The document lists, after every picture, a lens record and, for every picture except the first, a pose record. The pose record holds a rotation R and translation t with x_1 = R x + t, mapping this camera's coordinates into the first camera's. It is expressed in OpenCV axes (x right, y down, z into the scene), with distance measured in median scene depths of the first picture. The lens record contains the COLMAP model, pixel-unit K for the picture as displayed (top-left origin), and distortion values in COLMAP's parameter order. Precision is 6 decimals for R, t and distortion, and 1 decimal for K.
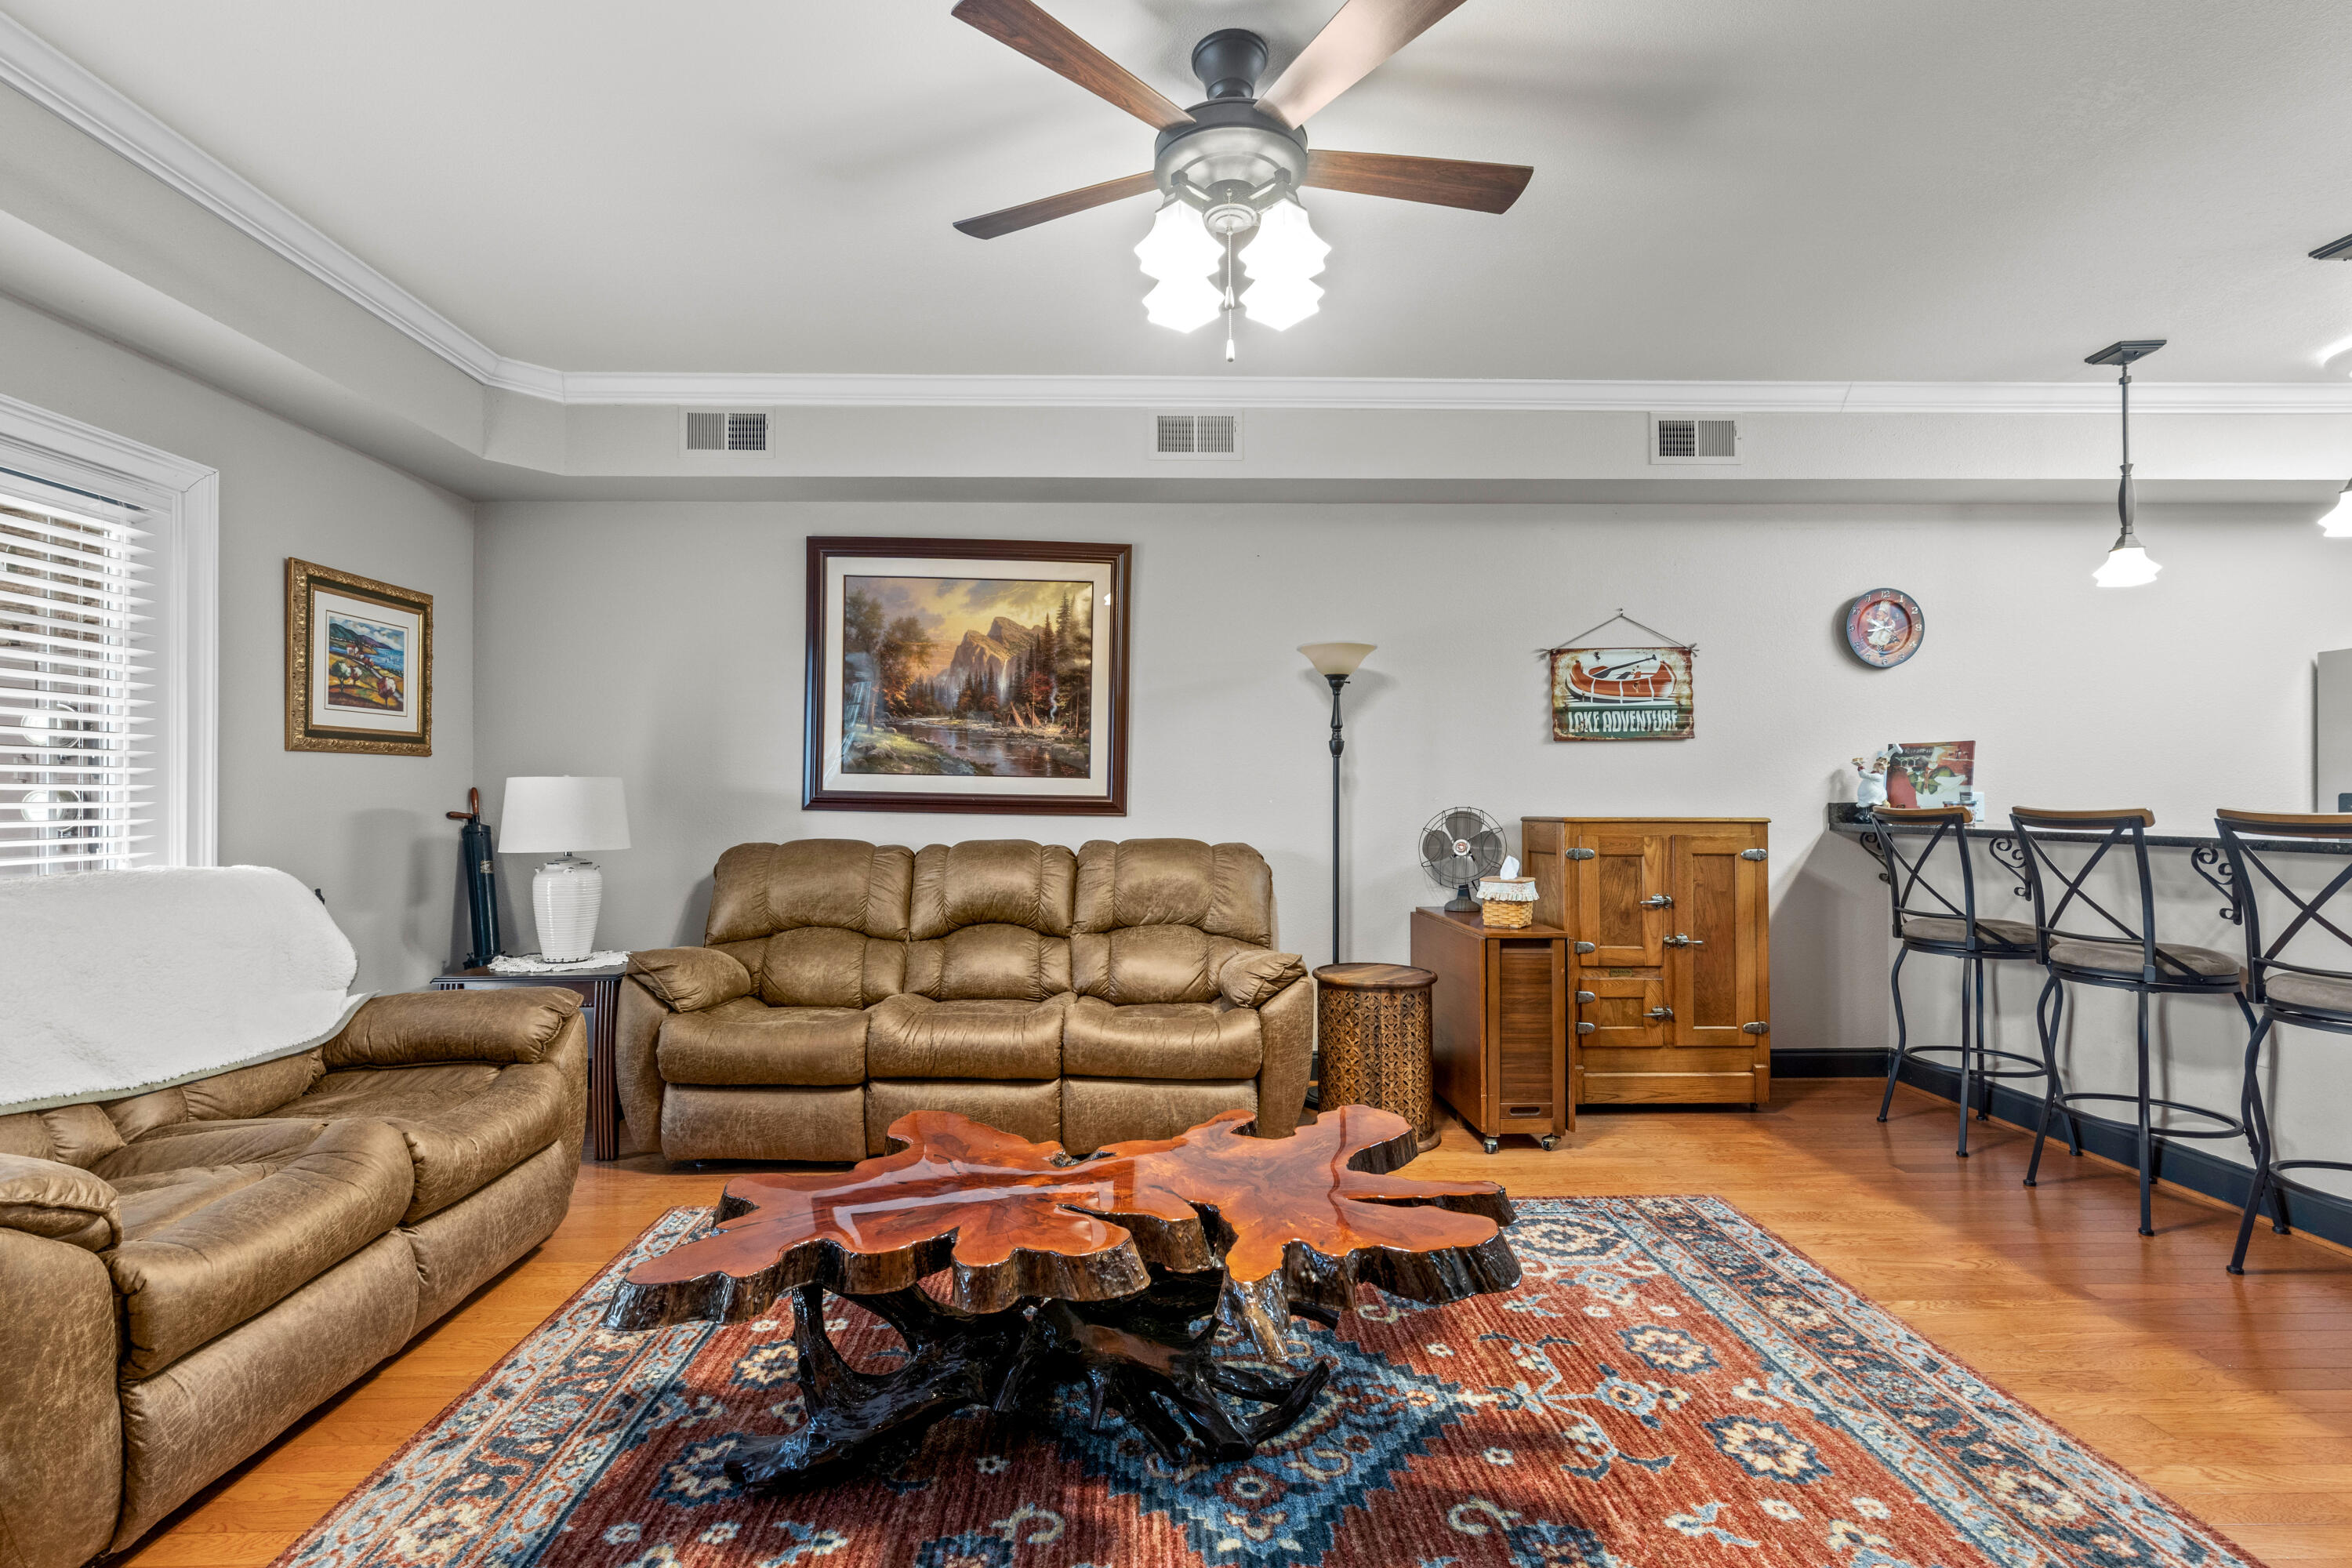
lens RADIAL K [[1075.4, 0, 1163.0], [0, 1075.4, 795.5], [0, 0, 1]] dist [0.008556, -0.001464]
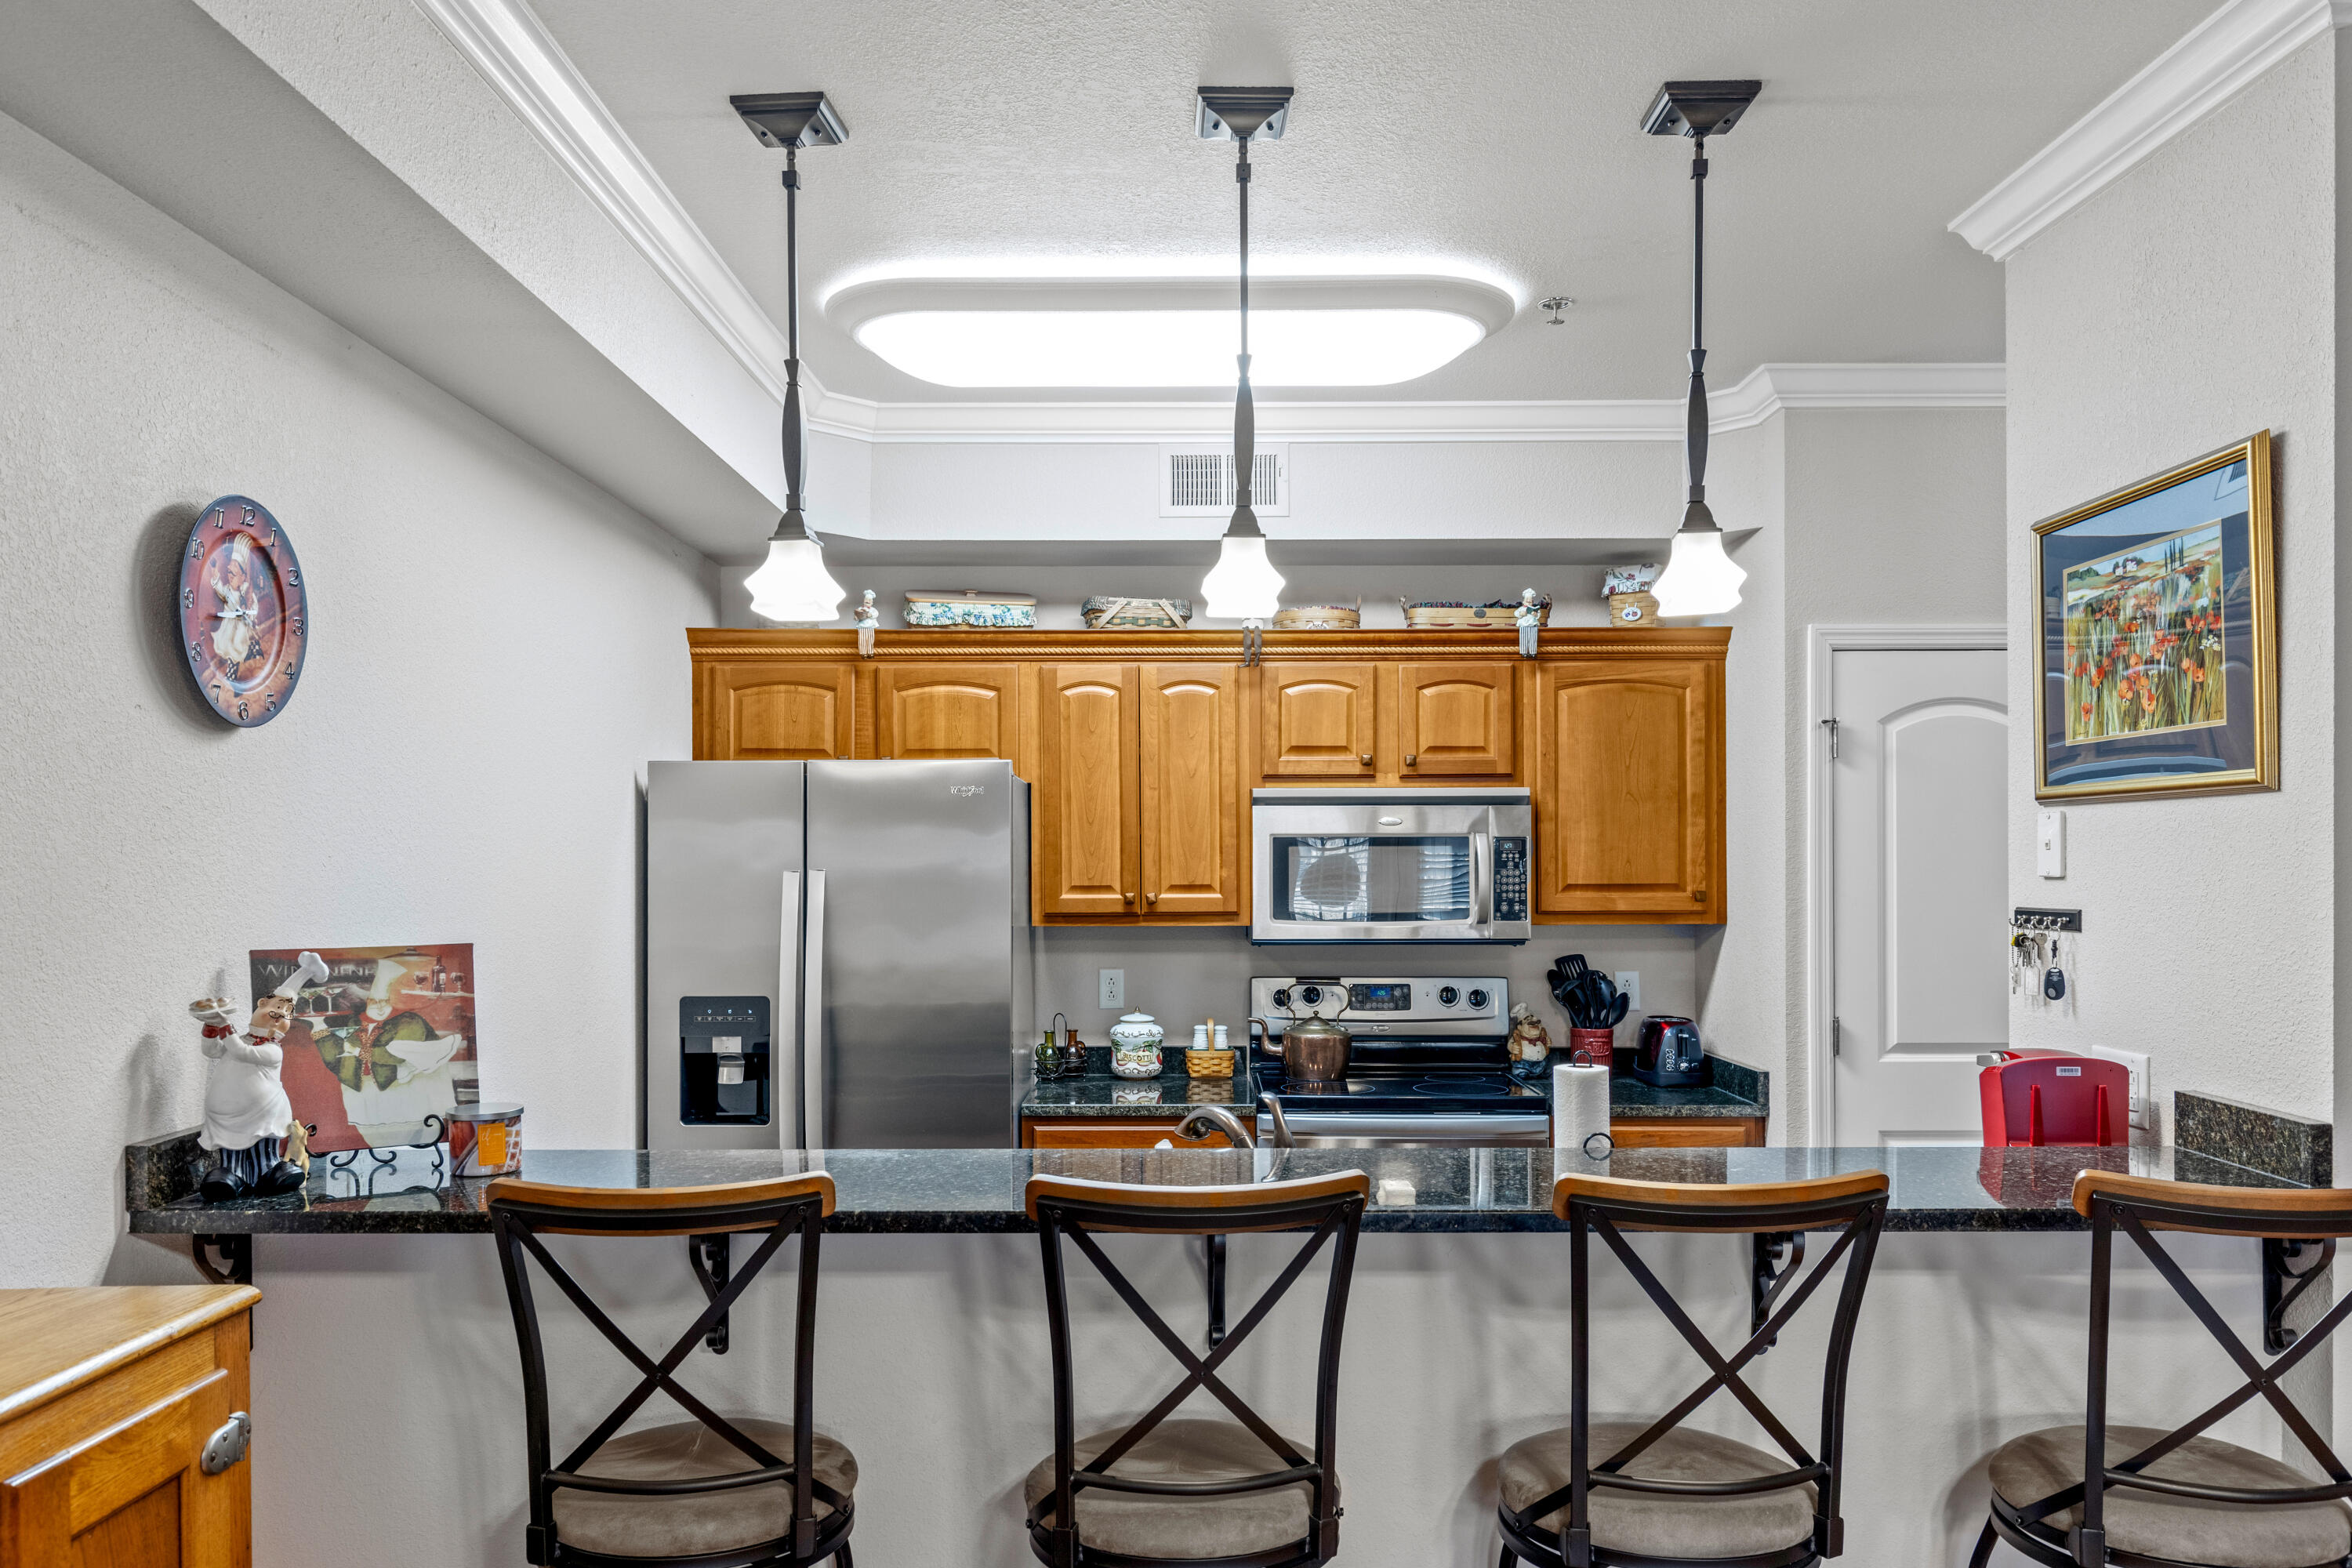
lens RADIAL K [[1705.4, 0, 1165.9], [0, 1705.4, 863.5], [0, 0, 1]] dist [0.003829, 0.000630]
pose [[0.038928, 0.002757, 0.999238, 0.151166], [0.001280, 0.999995, -0.002809, -0.080818], [-0.999241, 0.001389, 0.038924, 0.754876]]
